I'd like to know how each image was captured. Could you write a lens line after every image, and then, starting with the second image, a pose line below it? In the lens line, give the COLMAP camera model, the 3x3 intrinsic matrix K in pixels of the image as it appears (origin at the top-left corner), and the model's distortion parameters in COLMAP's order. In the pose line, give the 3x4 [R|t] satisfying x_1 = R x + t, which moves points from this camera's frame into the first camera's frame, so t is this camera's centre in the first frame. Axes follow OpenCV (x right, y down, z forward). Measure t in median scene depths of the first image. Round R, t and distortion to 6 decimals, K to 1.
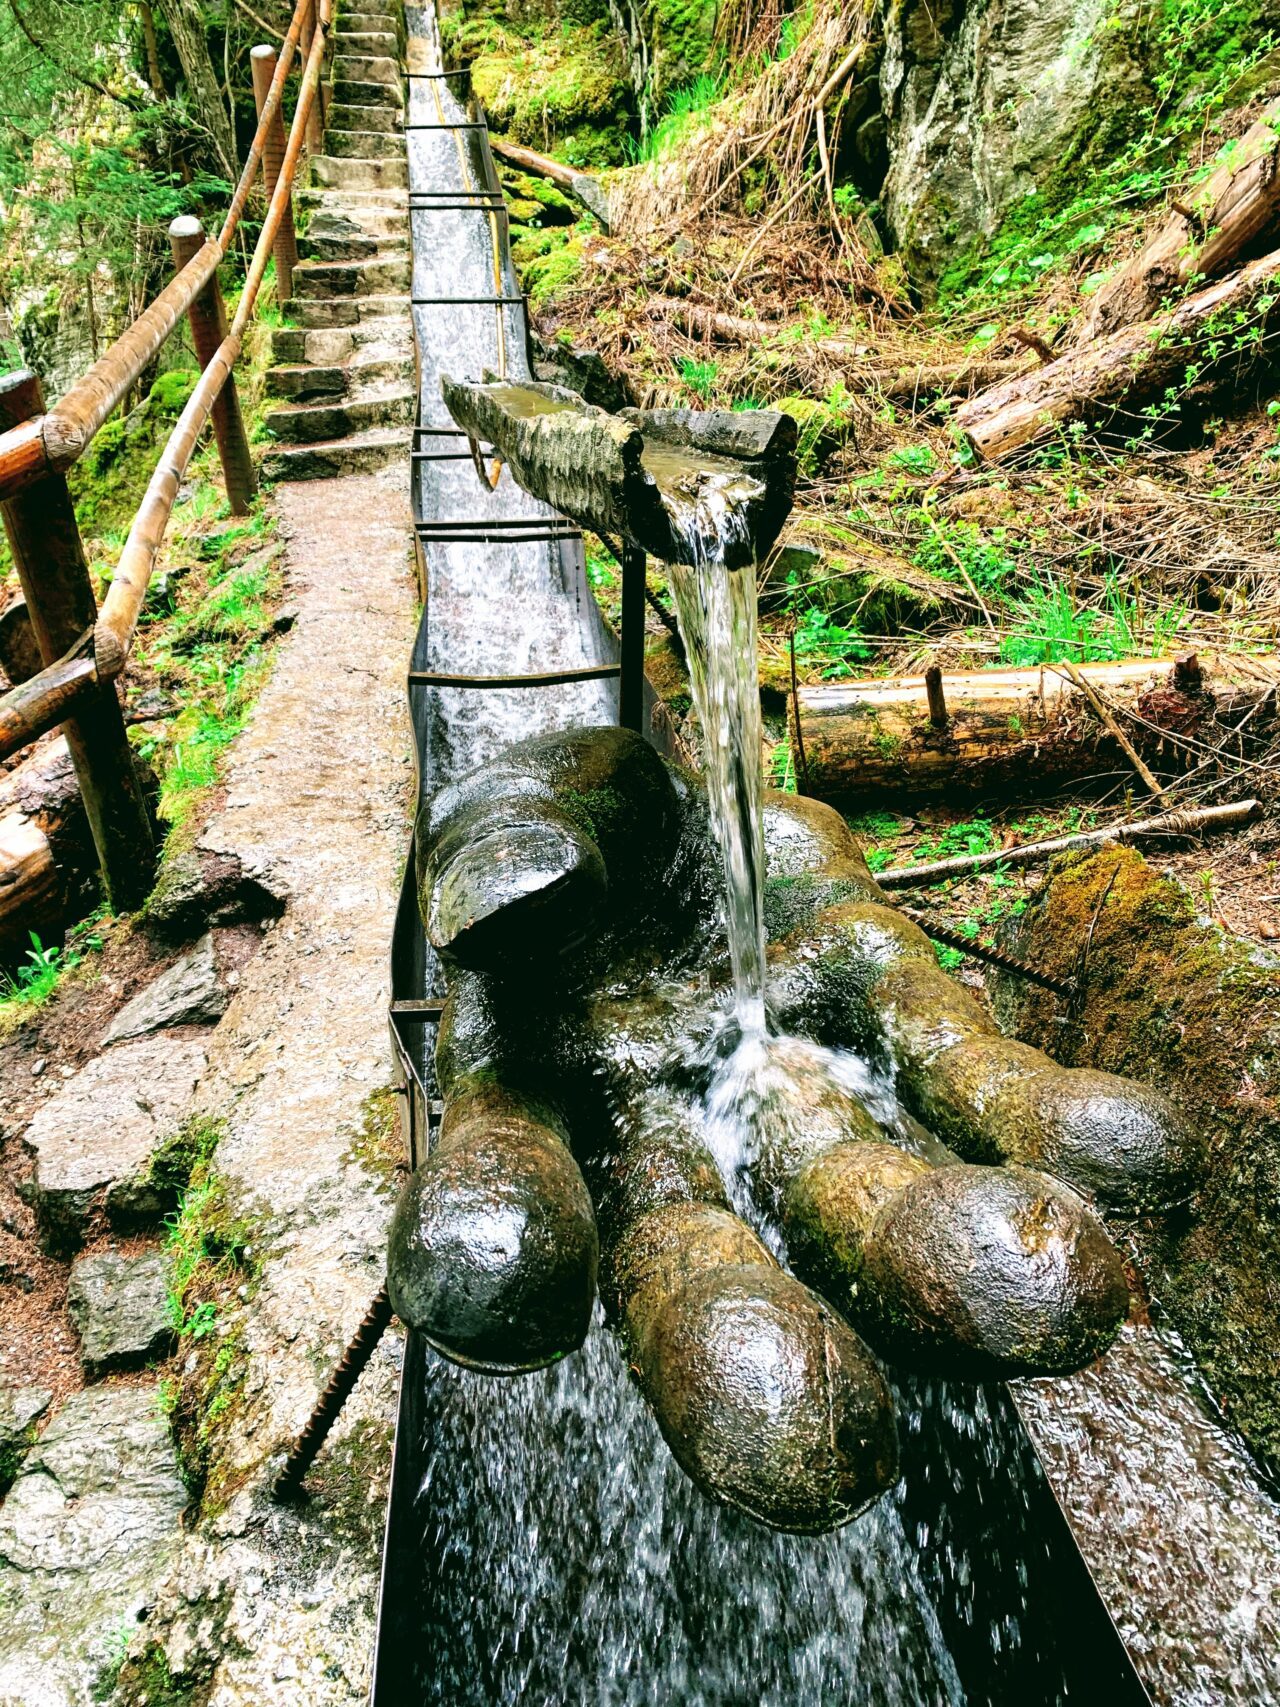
lens RADIAL K [[1289.5, 0, 628.5], [0, 1289.5, 842.0], [0, 0, 1]] dist [0.024660, -0.024100]
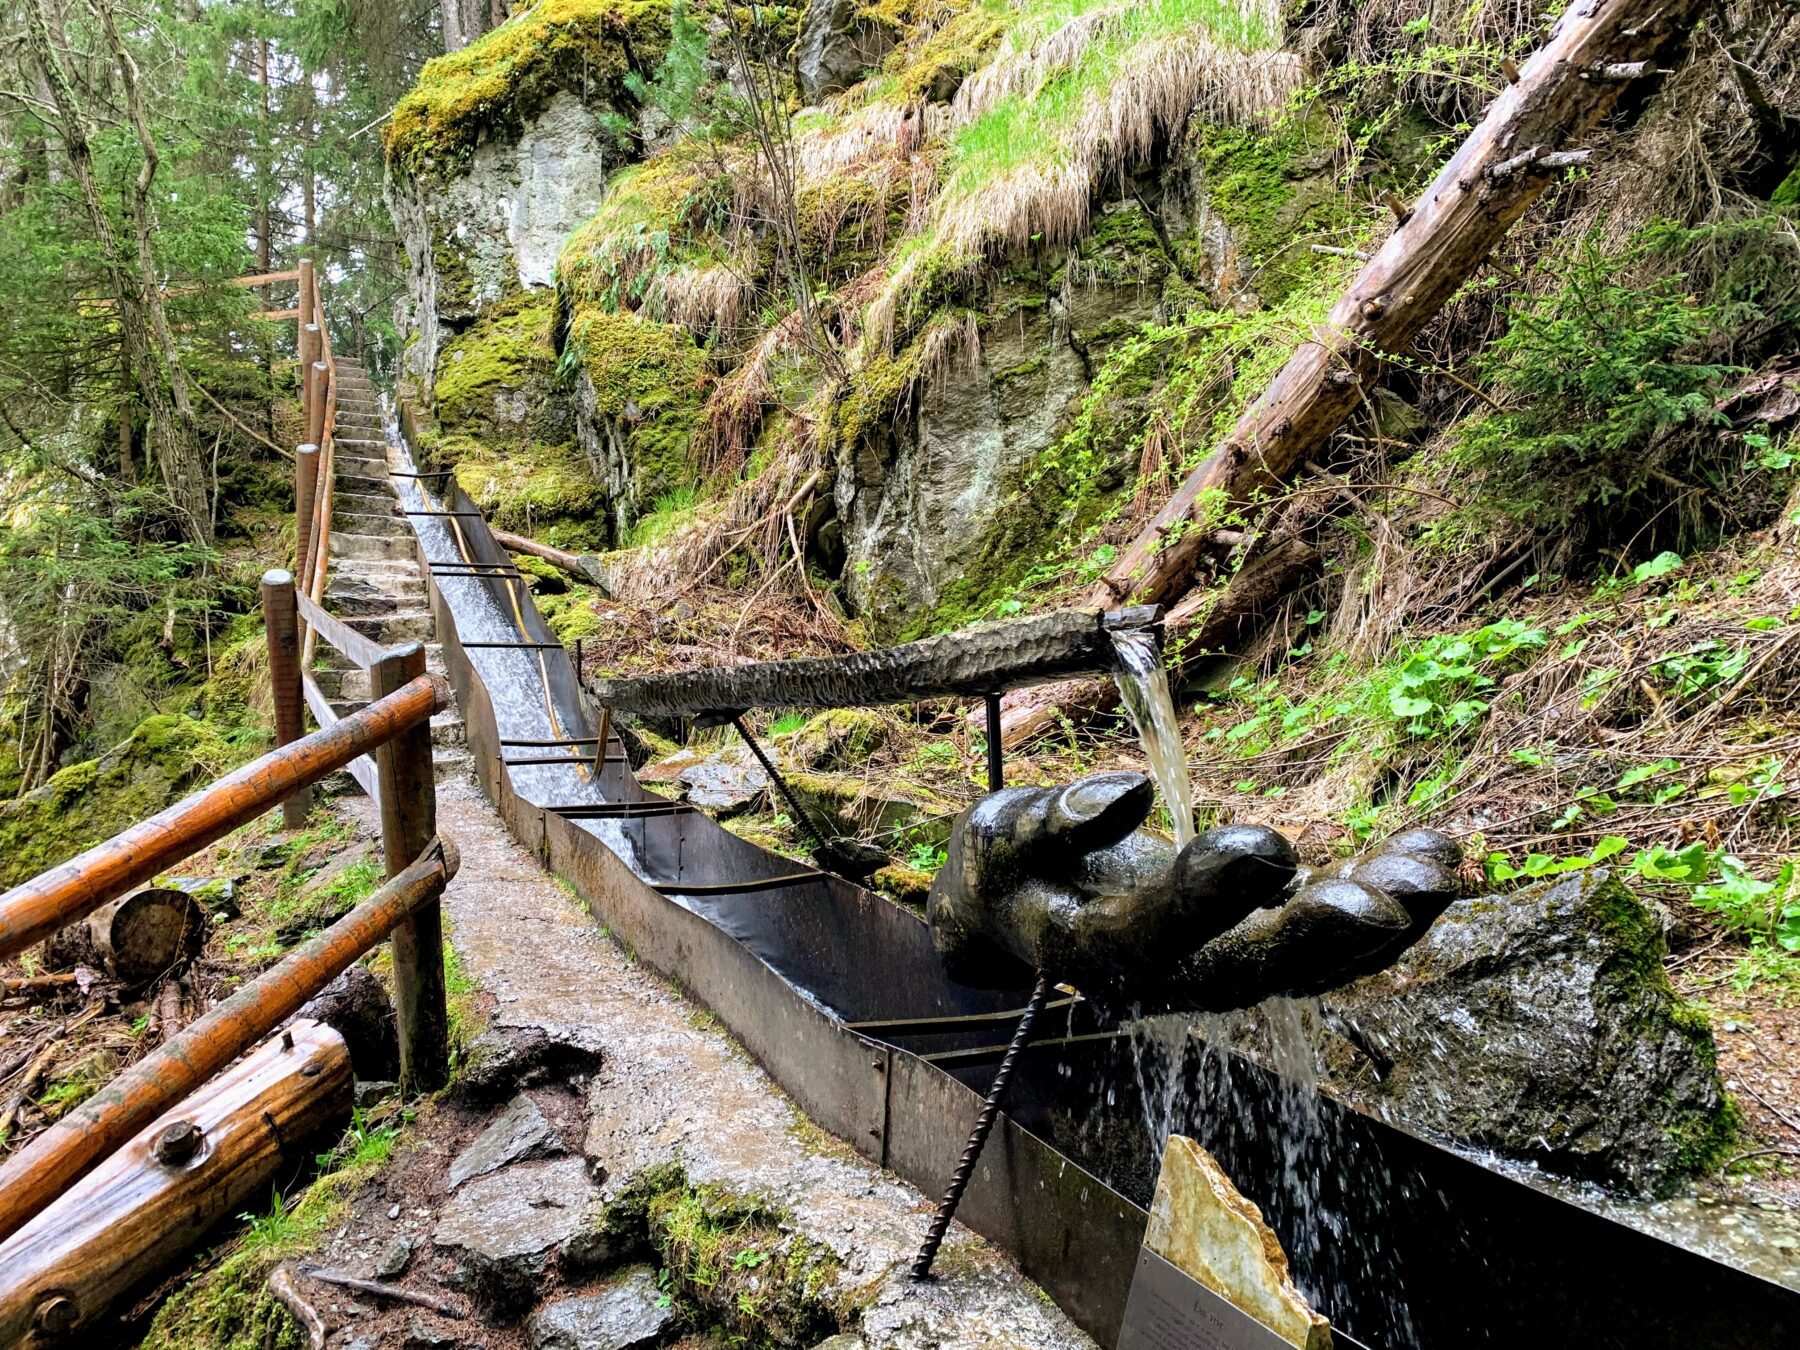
lens RADIAL K [[1359.7, 0, 910.1], [0, 1359.7, 676.8], [0, 0, 1]] dist [0.024660, -0.024100]
pose [[0.950653, 0.007464, 0.310166, -0.149627], [0.115325, 0.919579, -0.375598, 0.090096], [-0.288026, 0.392833, 0.873340, -0.125484]]
